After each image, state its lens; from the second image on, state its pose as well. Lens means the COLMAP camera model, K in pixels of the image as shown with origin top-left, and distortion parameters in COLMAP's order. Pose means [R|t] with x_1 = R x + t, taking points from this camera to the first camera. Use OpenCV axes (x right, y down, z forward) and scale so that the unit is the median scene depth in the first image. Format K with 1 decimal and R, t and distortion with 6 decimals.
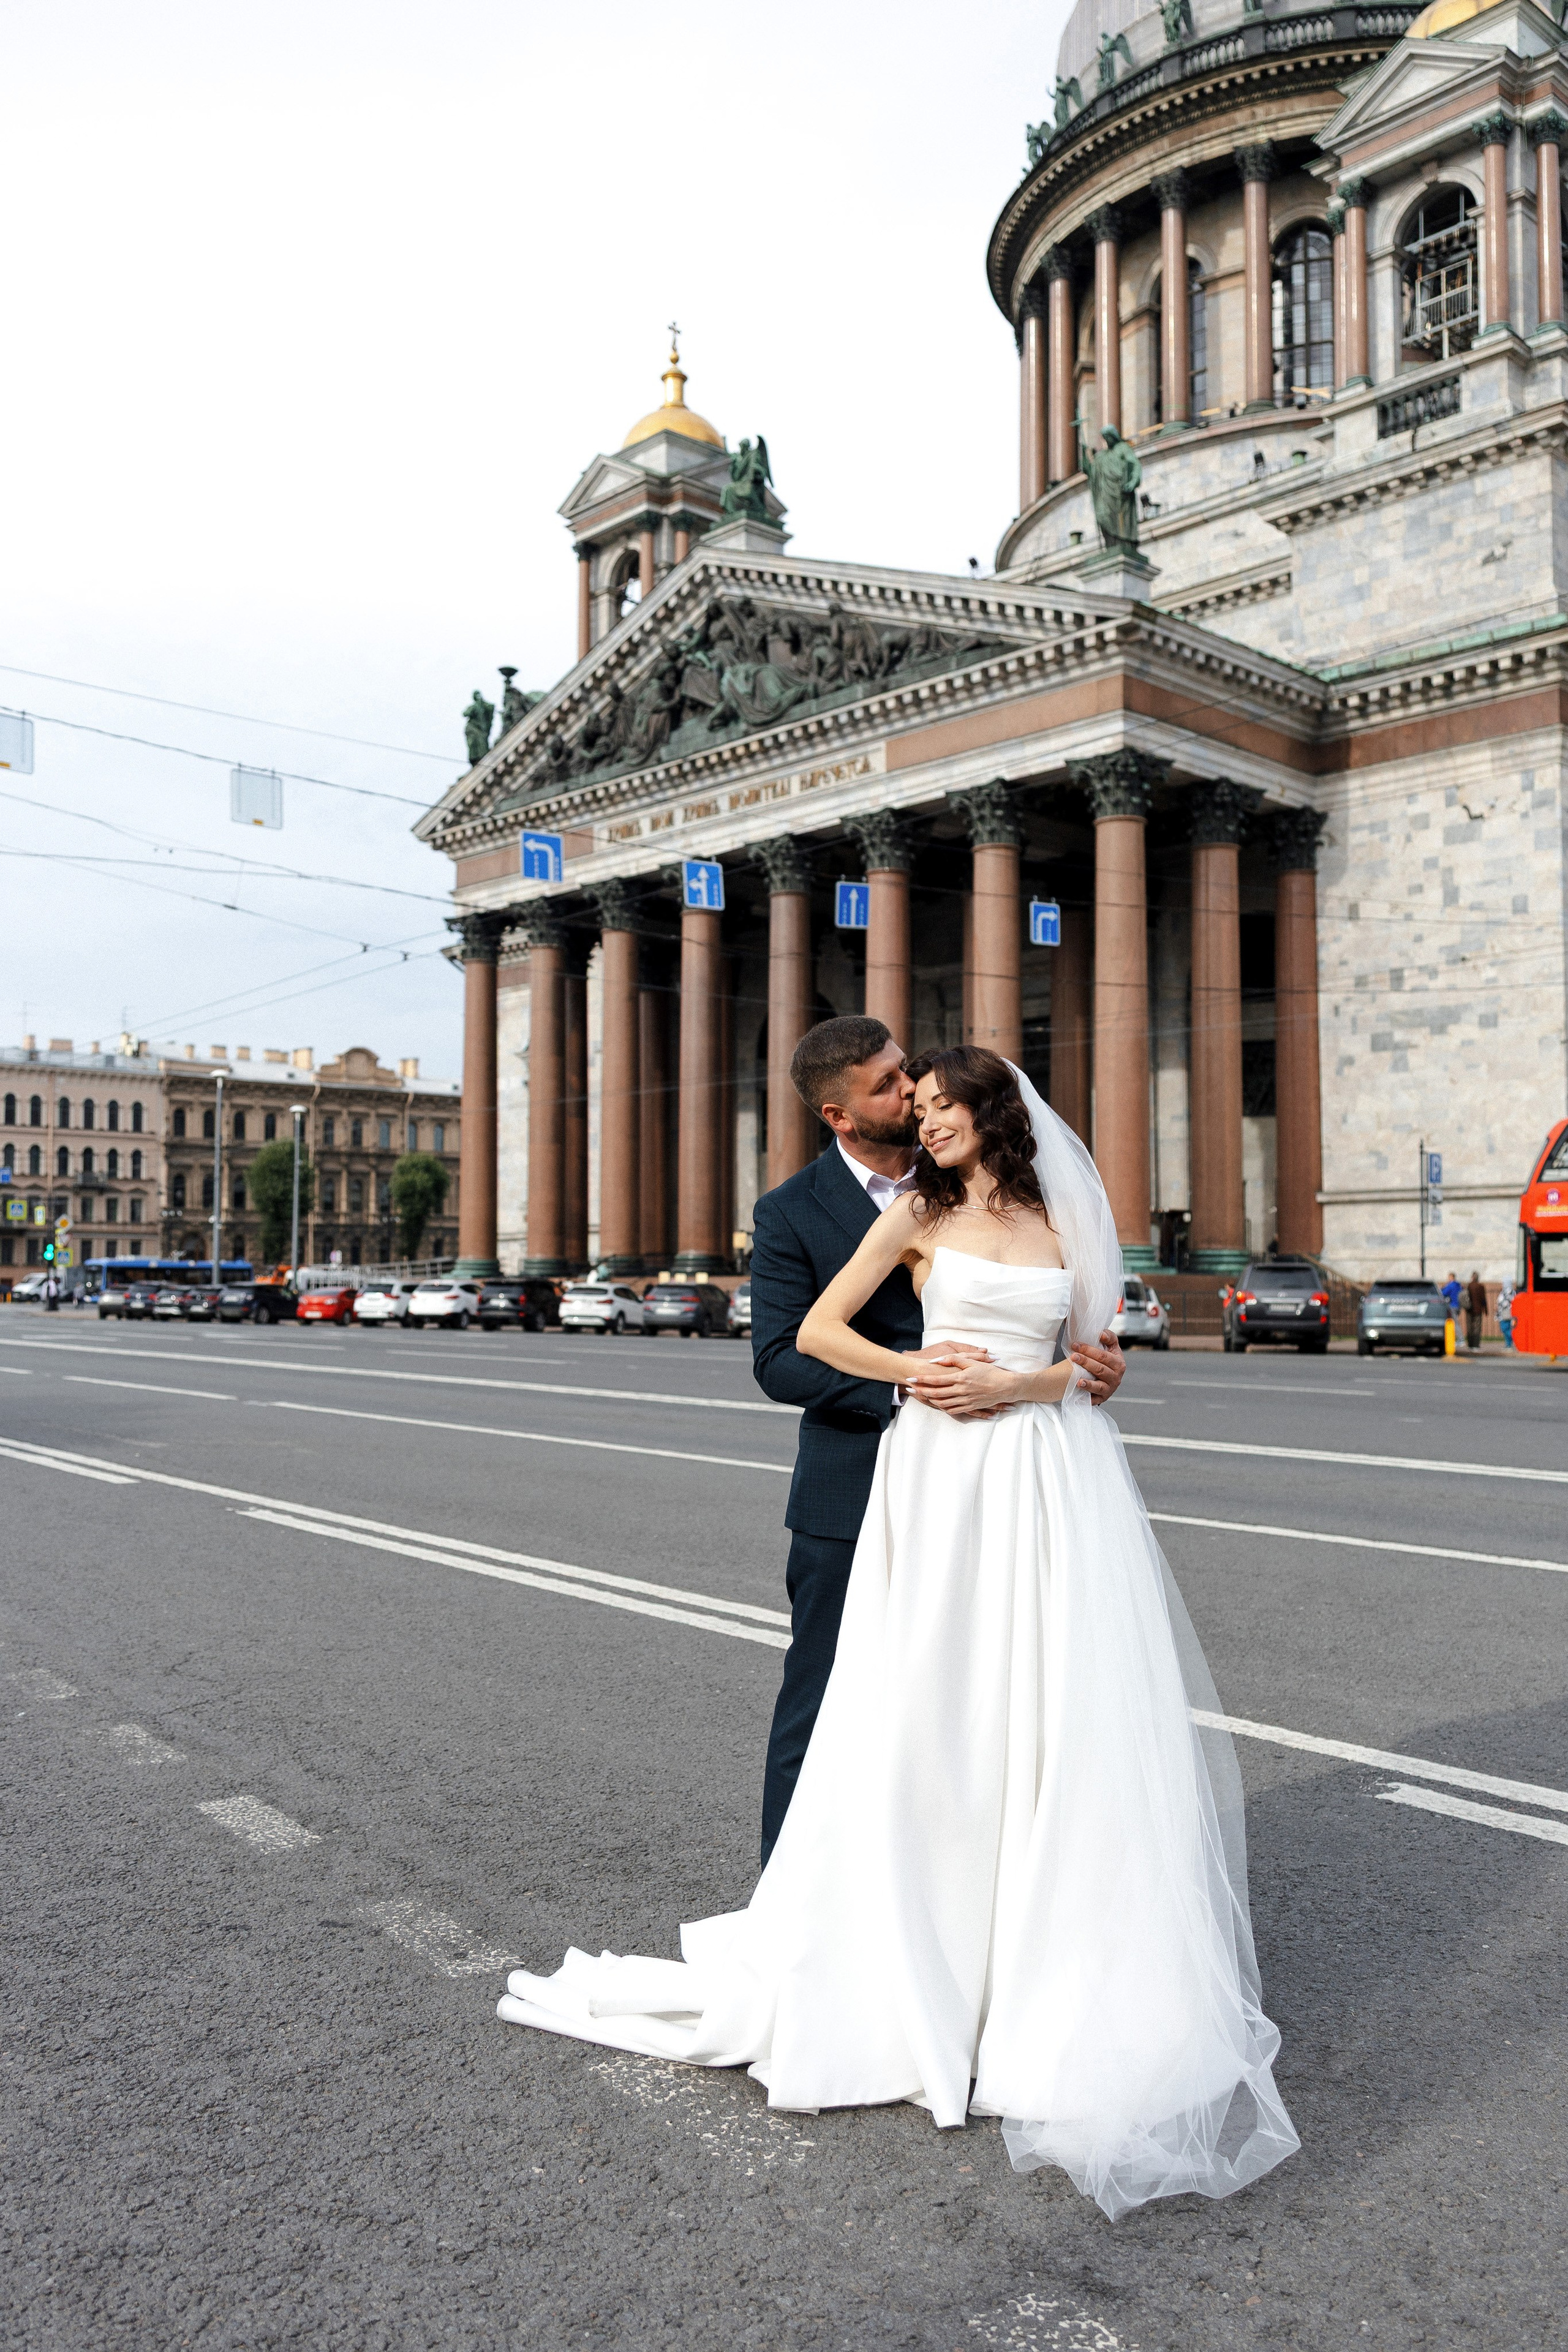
lens RADIAL K [[1943.9, 0, 736.3], [0, 1943.9, 1241.8], [0, 0, 1]] dist [-0.001900, 0.000122]
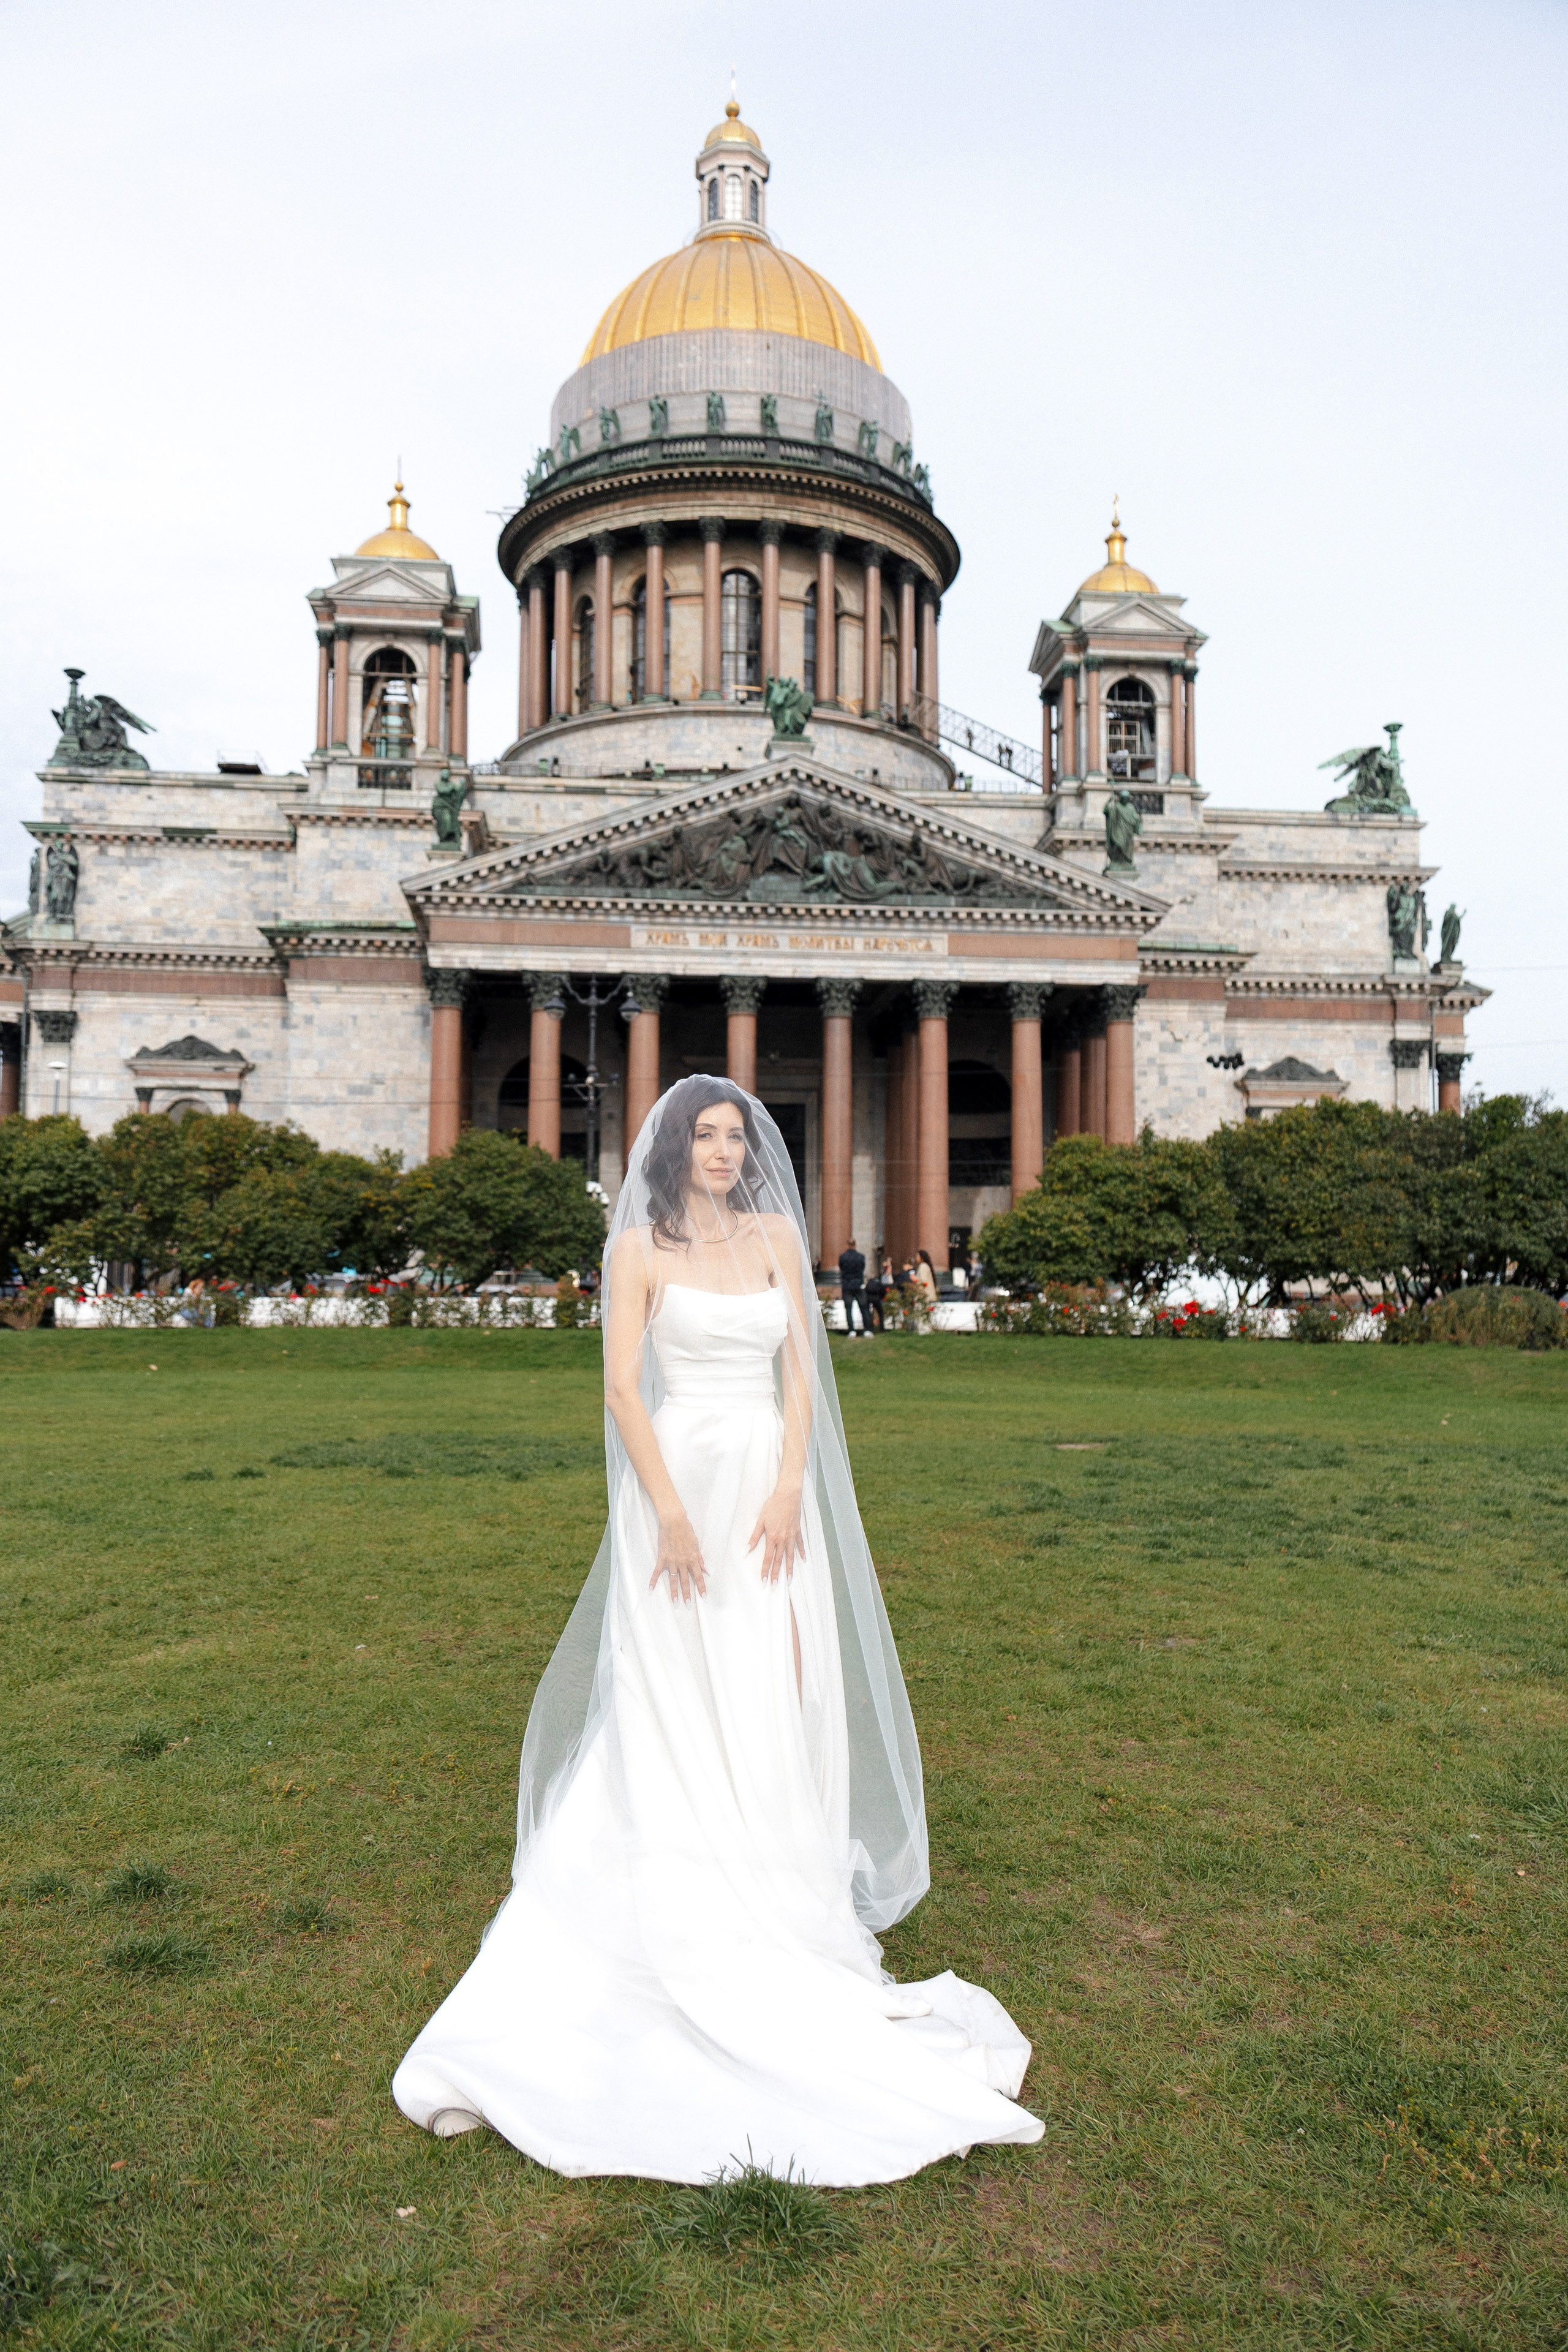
lens RADIAL K [[1836.8, 0, 790.2], [0, 1836.8, 1182.5], [0, 0, 1]] dist [0.013261, 0.005837]
pose [[0.587636, 0.053458, 0.807358, -1.172339], [-0.024555, 0.998534, -0.048244, 0.007371], [-0.808753, 0.008526, 0.588087, 0.268241]]
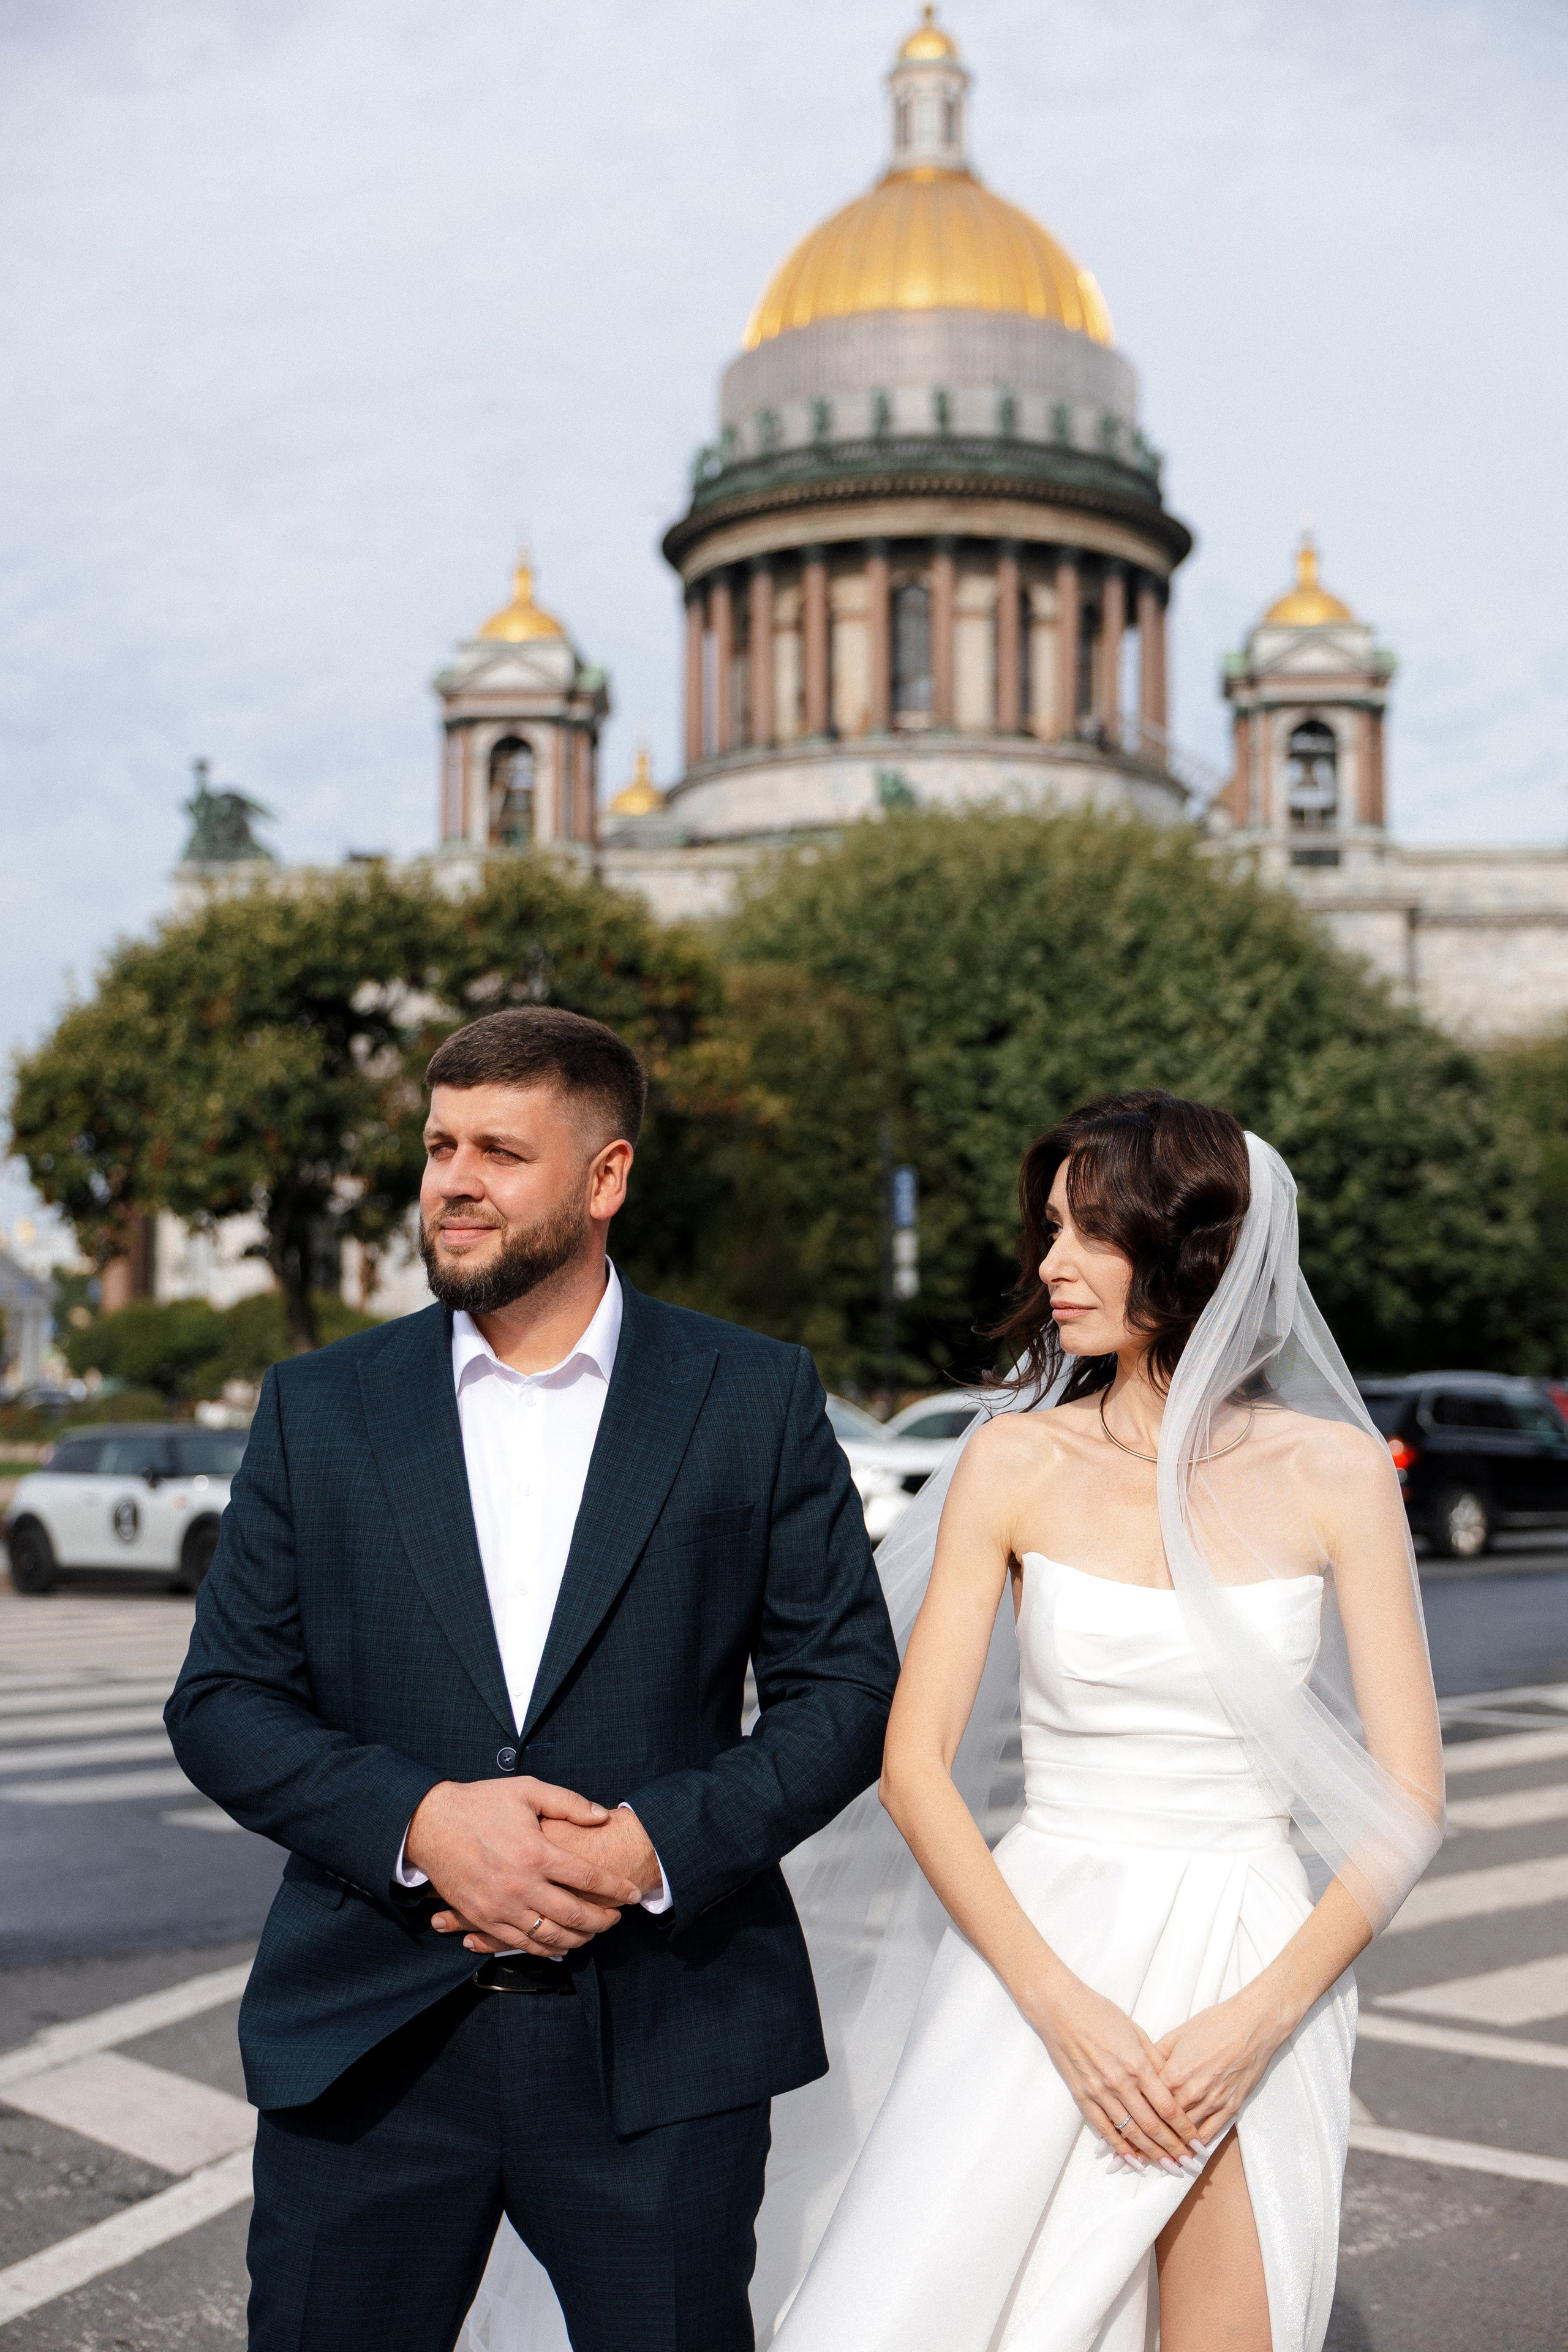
lens RADIAL K [[3244.7, 0, 783.5], [0, 3244.7, 1177.8], [0, 0, 1]] dist [0.026958, -0.023732]
pose [[0.734324, 0.050944, 0.676885, -1.772644], [-0.017616, 0.998274, -0.056021, -0.007067], [-0.678570, 0.029214, 0.733954, -0.665851]]
